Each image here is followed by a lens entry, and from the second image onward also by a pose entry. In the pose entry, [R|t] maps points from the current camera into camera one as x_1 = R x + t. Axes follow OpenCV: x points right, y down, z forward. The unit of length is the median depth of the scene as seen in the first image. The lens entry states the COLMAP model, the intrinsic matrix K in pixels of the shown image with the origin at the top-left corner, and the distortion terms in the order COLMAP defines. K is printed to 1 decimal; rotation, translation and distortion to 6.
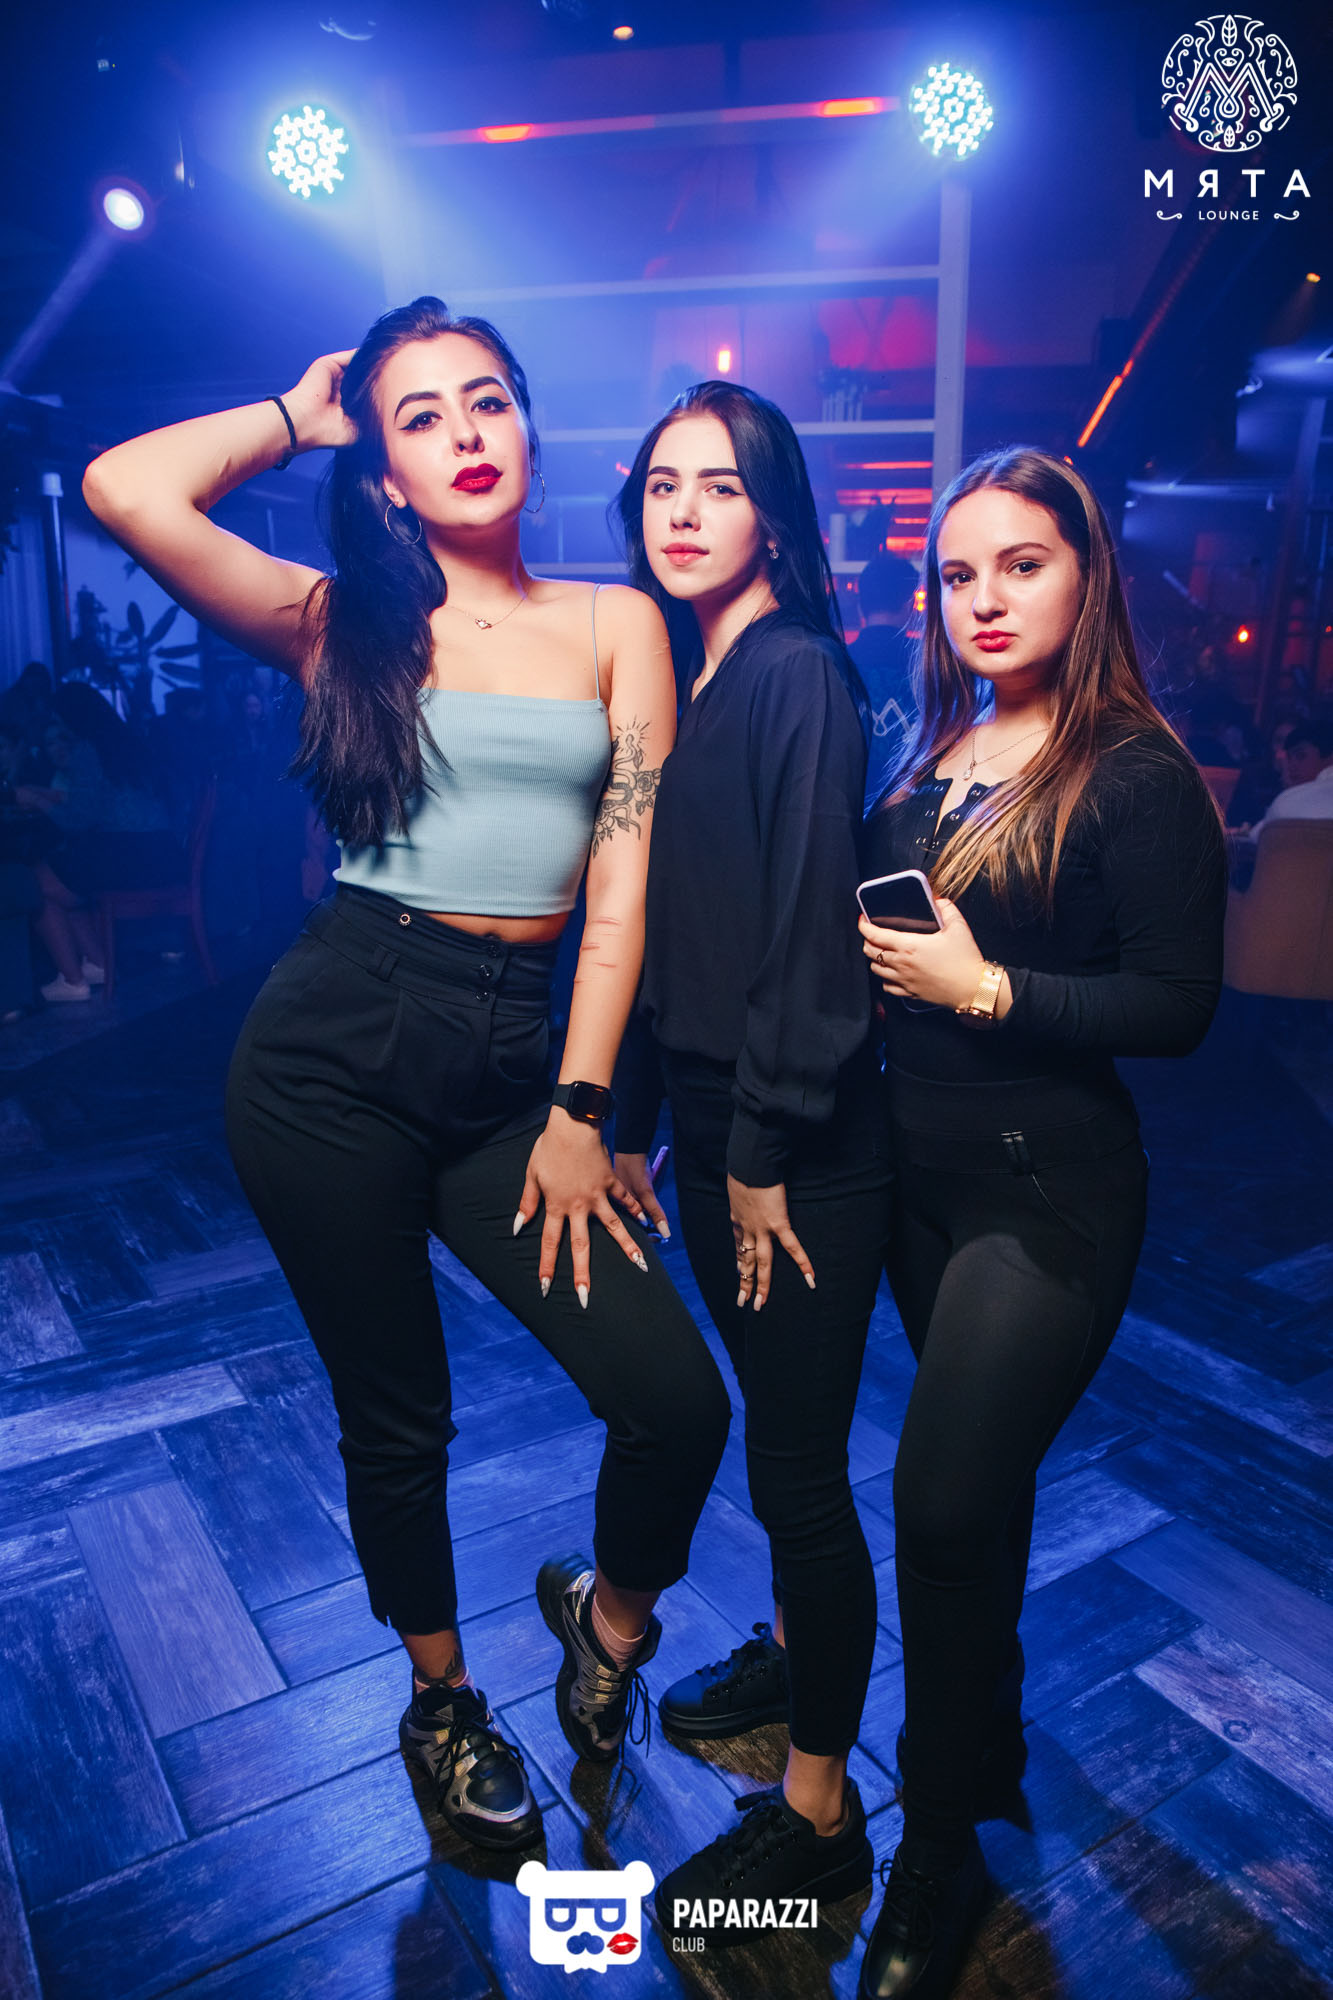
lens RADIAL K [[1384.8, 0, 641.8], [0, 1384.8, 944.1], [0, 0, 1]] dist [-0.061913, 0.042588]
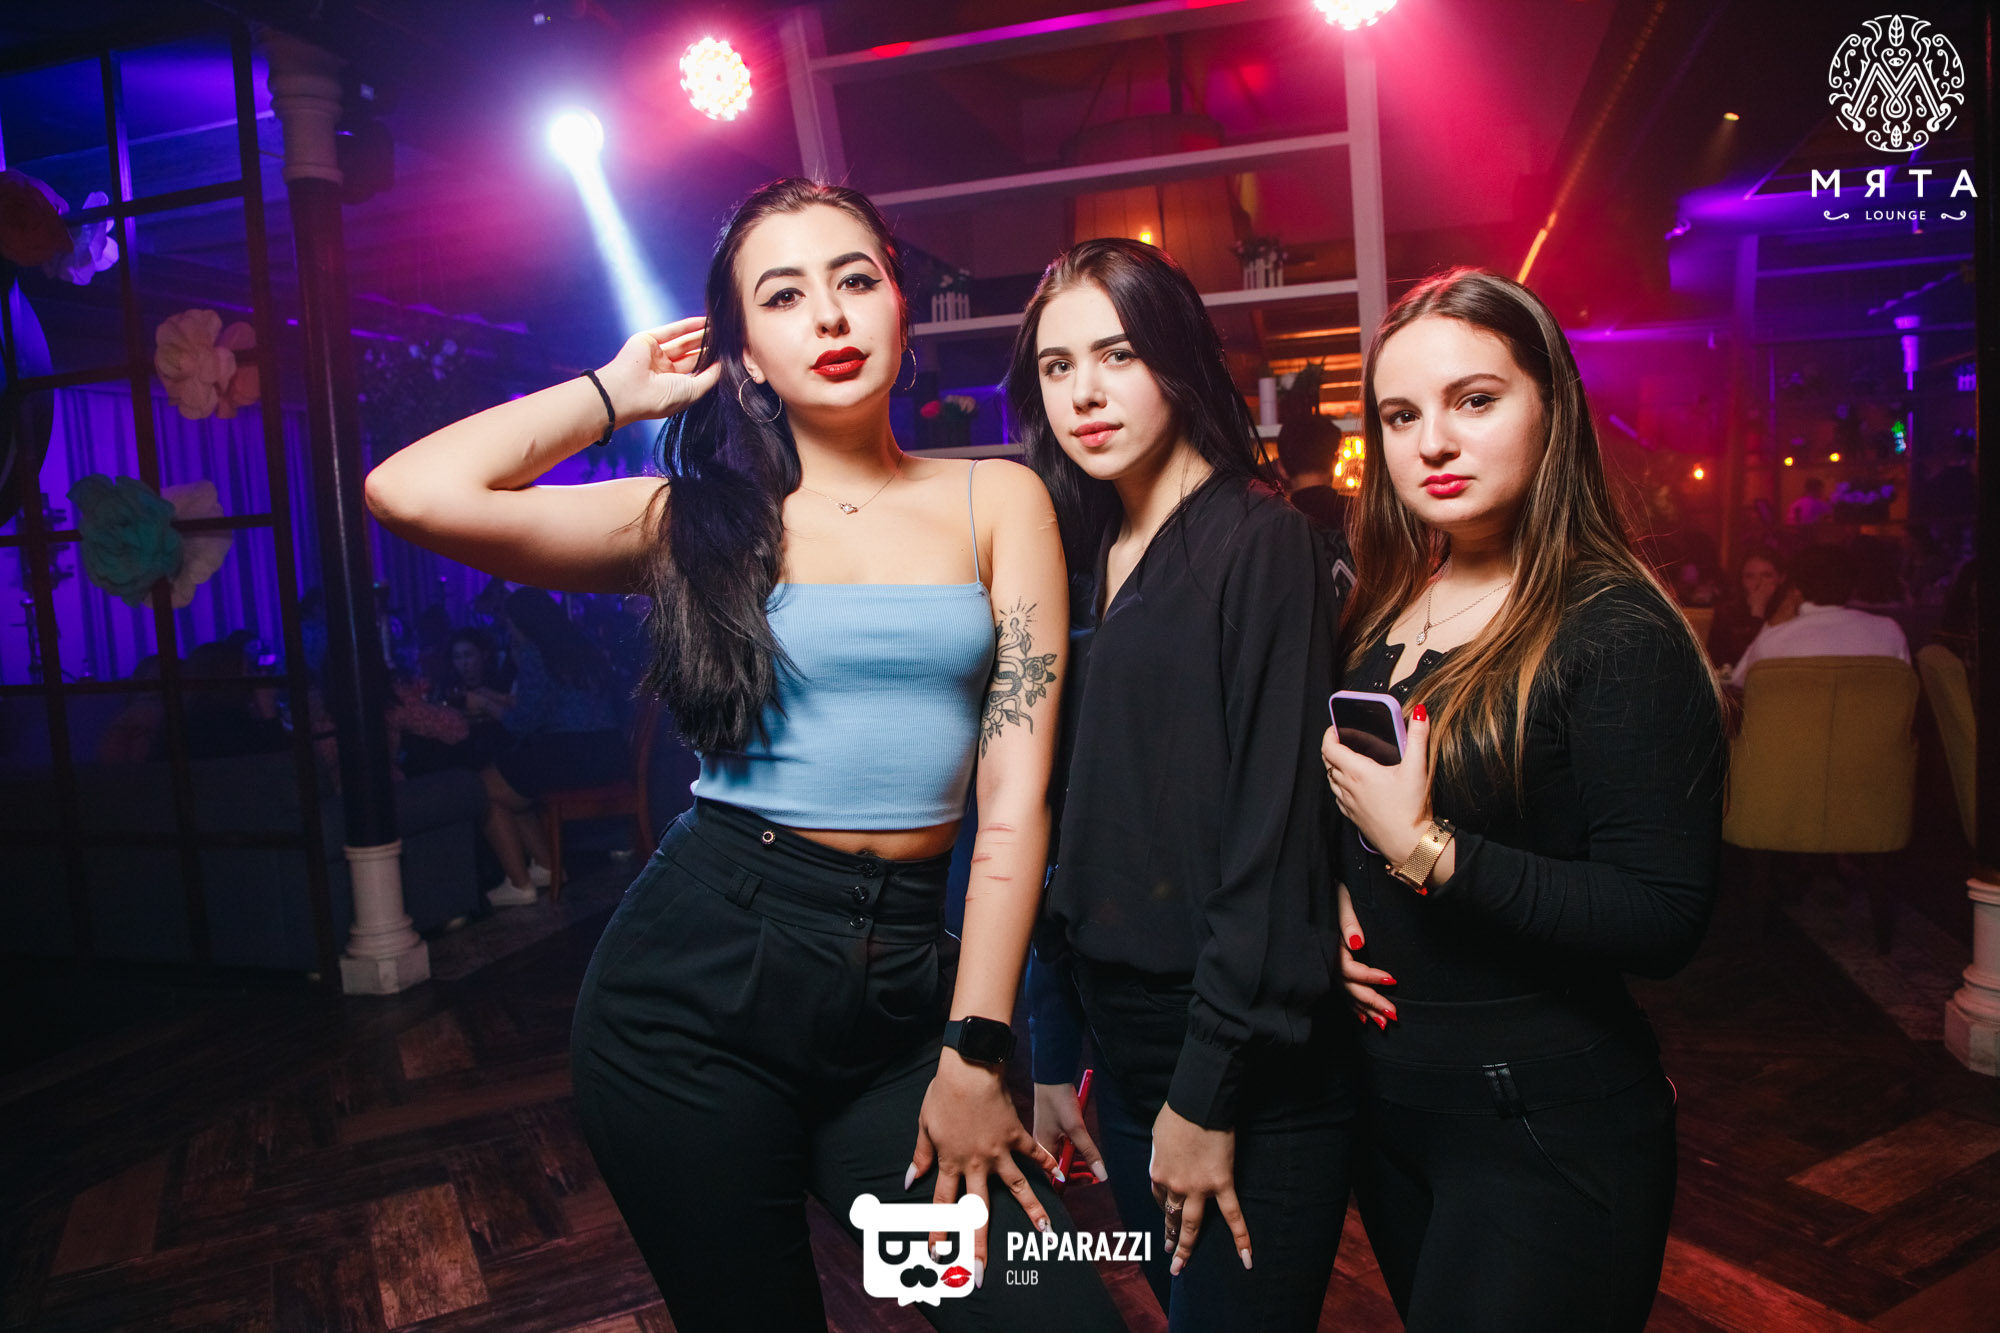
lens RADIAL K [[1376.1, 0, 963.0], [0, 1376.1, 641.4], [0, 0, 1]] dist [-0.043411, 0.031755]
pose [[0.994189, -0.049931, -0.095374, 0.035058], [0.037062, 0.990526, -0.132231, -0.016892], [0.101072, 0.127928, 0.986620, 0.103084]]
